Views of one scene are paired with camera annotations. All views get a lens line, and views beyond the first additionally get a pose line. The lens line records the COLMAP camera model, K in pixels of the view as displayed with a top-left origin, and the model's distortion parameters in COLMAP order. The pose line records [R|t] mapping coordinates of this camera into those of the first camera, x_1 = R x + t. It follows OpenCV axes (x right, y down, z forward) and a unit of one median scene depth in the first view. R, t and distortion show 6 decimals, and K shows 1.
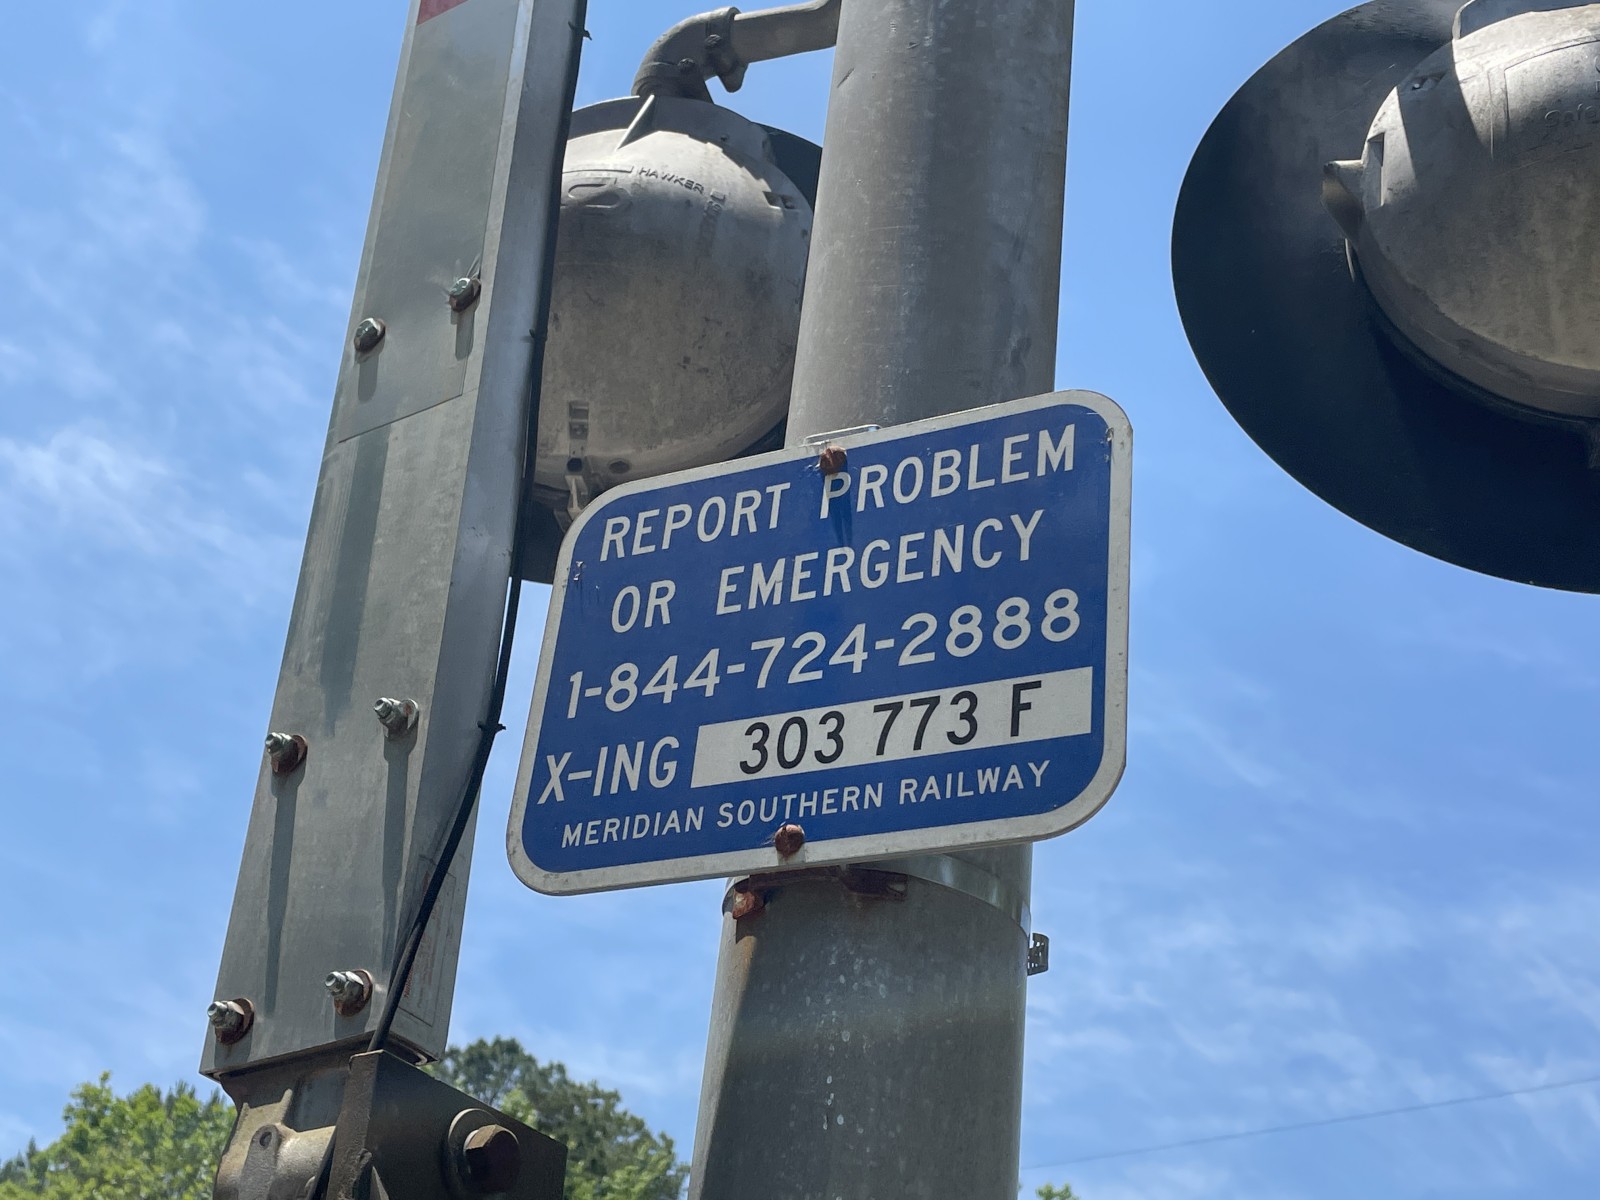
lens RADIAL K [[2059.4, 0, 814.1], [0, 2059.4, 605.0], [0, 0, 1]] dist [0.051469, 0.000000]
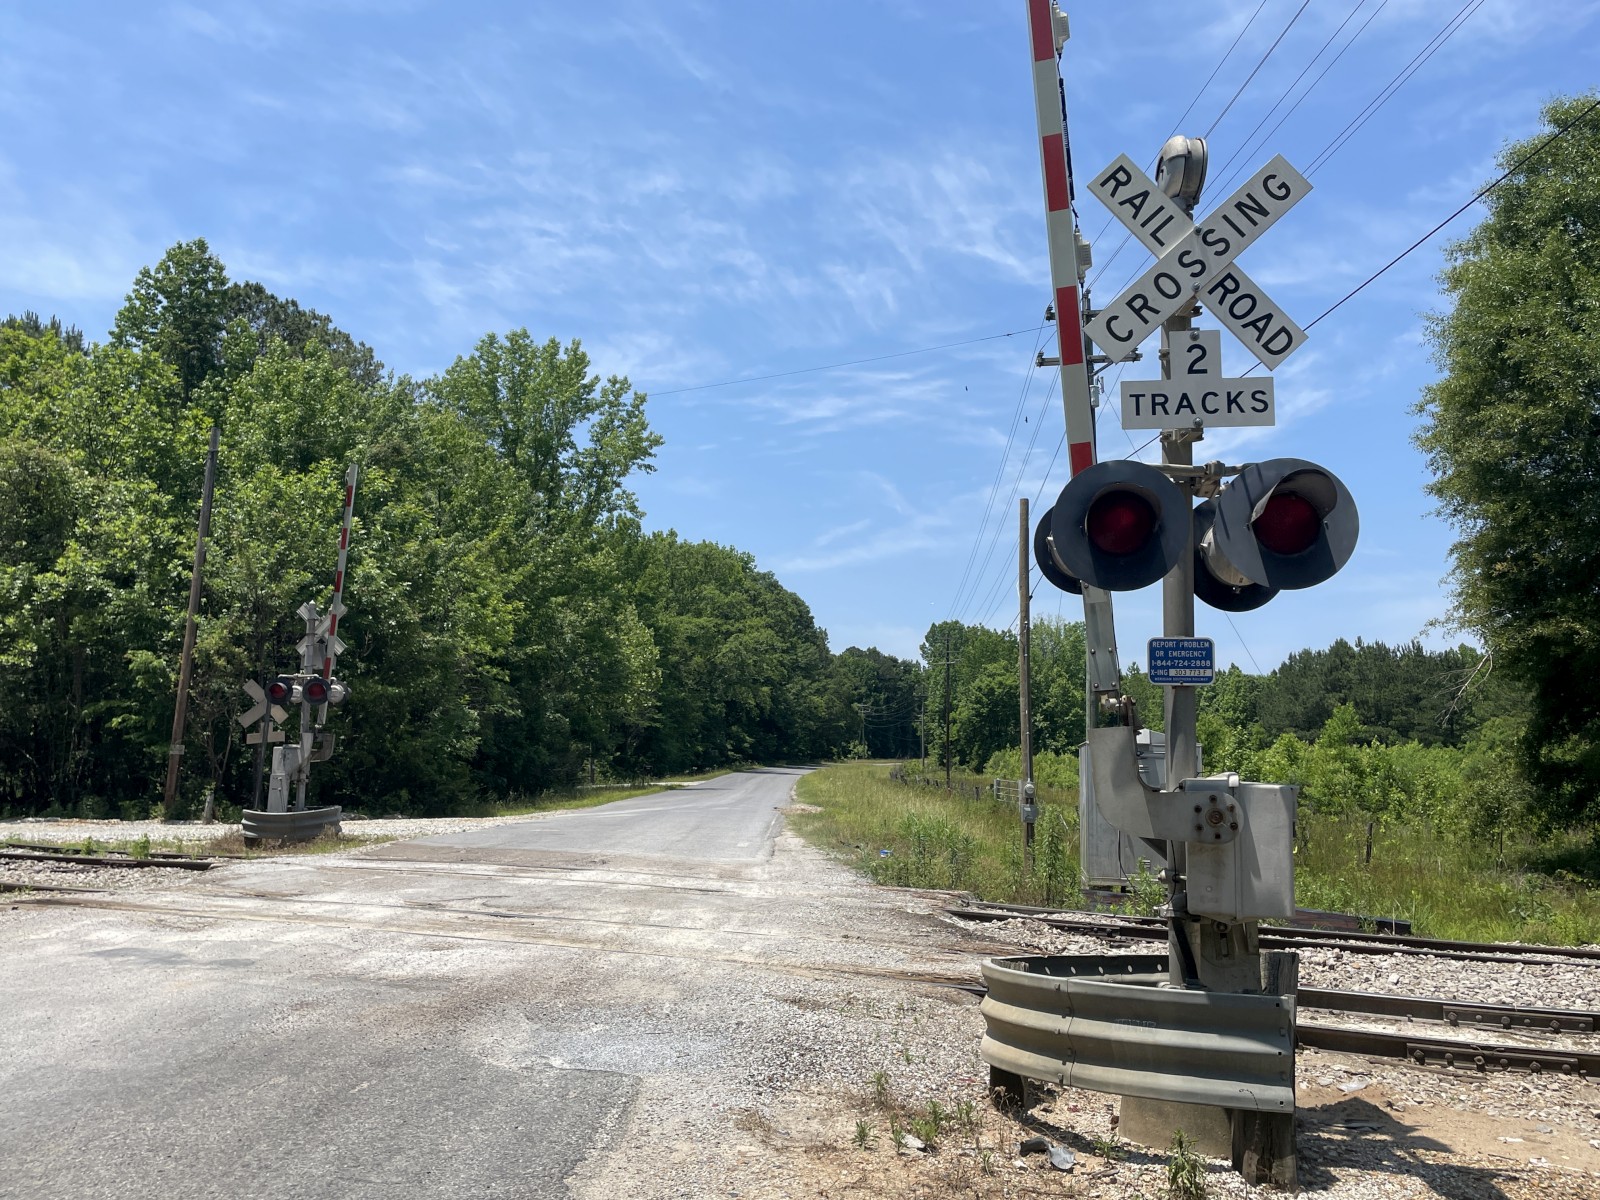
lens RADIAL K [[1353.3, 0, 774.5], [0, 1353.3, 593.1], [0, 0, 1]] dist [0.100277, -0.128824]
pose [[0.962890, -0.054006, 0.264436, -3.426368], [-0.068837, 0.898229, 0.434103, -2.847169], [-0.260969, -0.436197, 0.861178, -3.838864]]
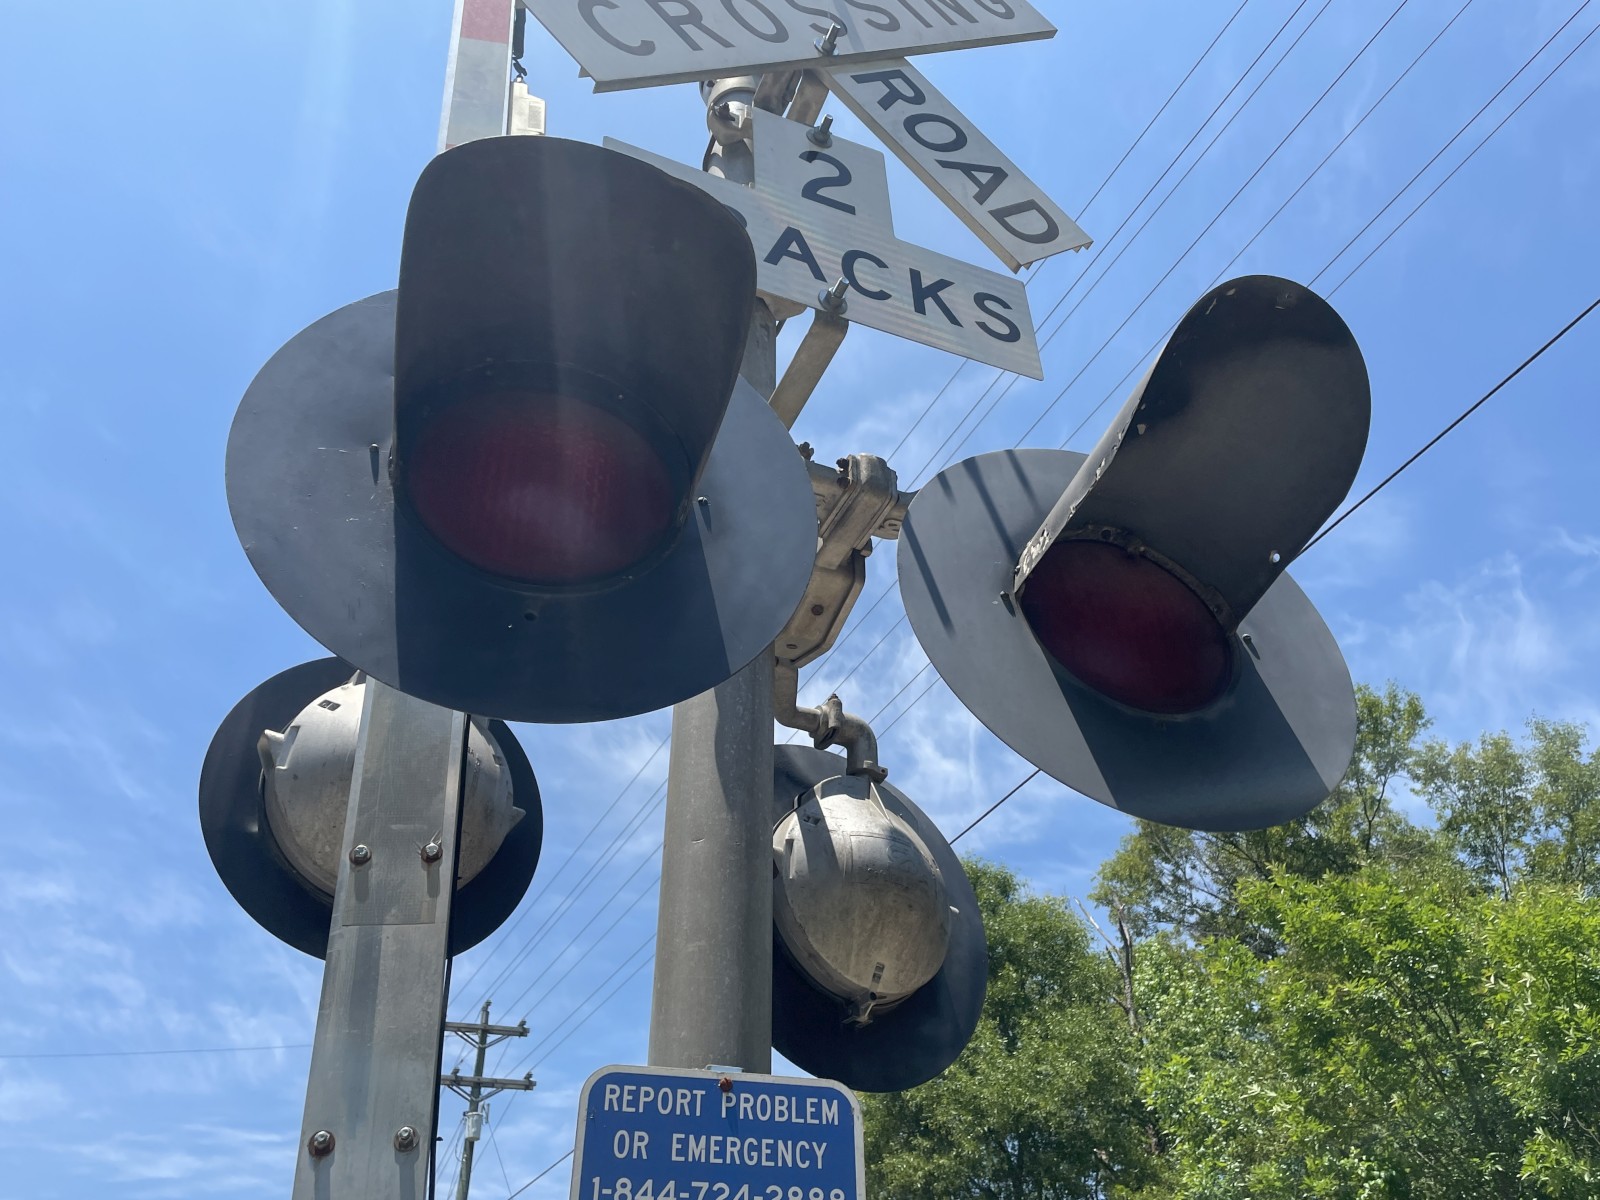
lens RADIAL K [[1254.5, 0, 814.1], [0, 1254.5, 603.7], [0, 0, 1]] dist [0.055608, -0.067673]
pose [[0.736683, 0.332924, 0.588609, -0.852465], [-0.272319, 0.942771, -0.192416, -0.308554], [-0.618983, -0.018540, 0.785185, -0.098954]]
